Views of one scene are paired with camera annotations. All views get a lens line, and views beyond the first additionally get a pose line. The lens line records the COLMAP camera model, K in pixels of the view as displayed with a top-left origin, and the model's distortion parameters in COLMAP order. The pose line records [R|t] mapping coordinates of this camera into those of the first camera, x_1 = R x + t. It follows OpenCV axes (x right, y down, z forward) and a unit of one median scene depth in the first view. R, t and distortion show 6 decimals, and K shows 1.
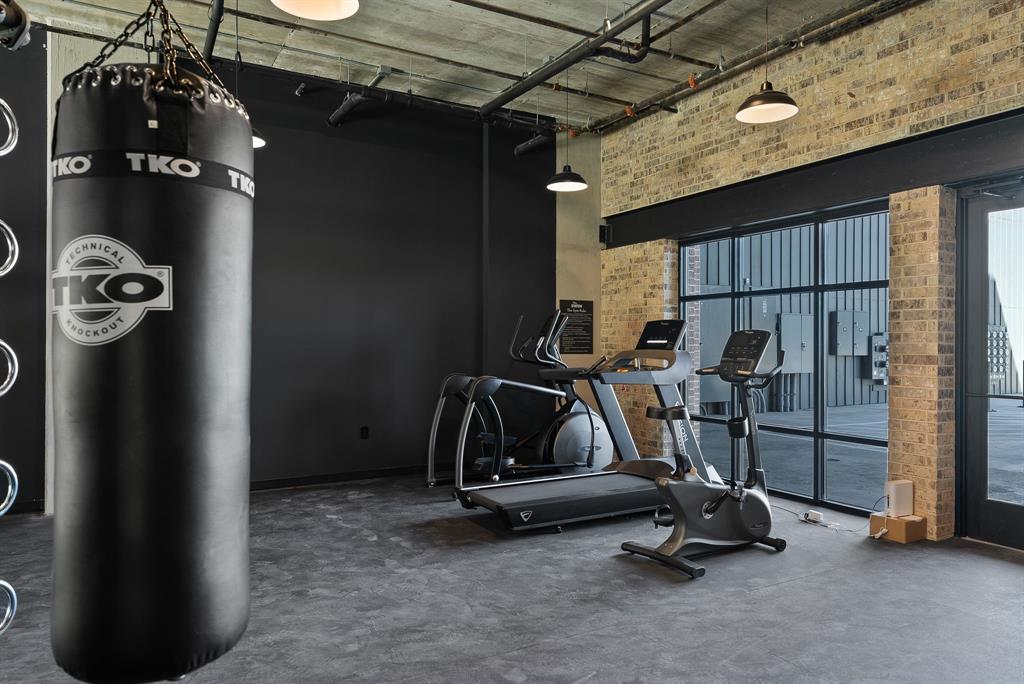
lens RADIAL K [[684.5, 0, 513.0], [0, 684.5, 344.0], [0, 0, 1]] dist [0.001798, 0.000199]
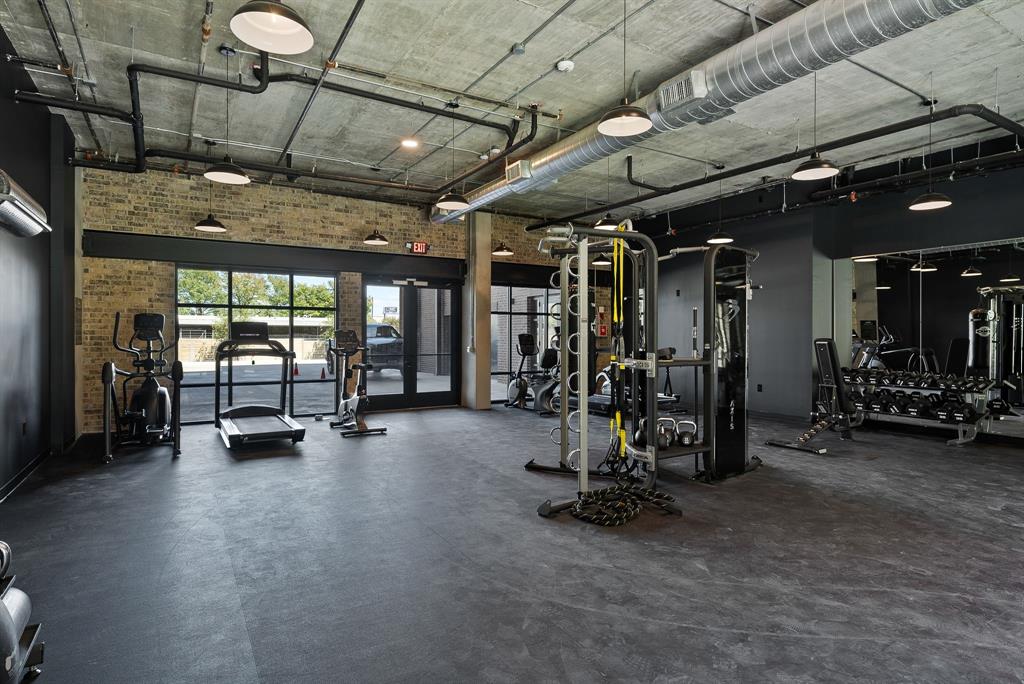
lens RADIAL K [[555.8, 0, 513.3], [0, 555.8, 338.1], [0, 0, 1]] dist [-0.001147, -0.000233]
pose [[-0.011599, -0.007868, 0.999902, -1.000556], [-0.001992, 0.999967, 0.007845, -0.006630], [-0.999931, -0.001900, -0.011614, 0.321829]]
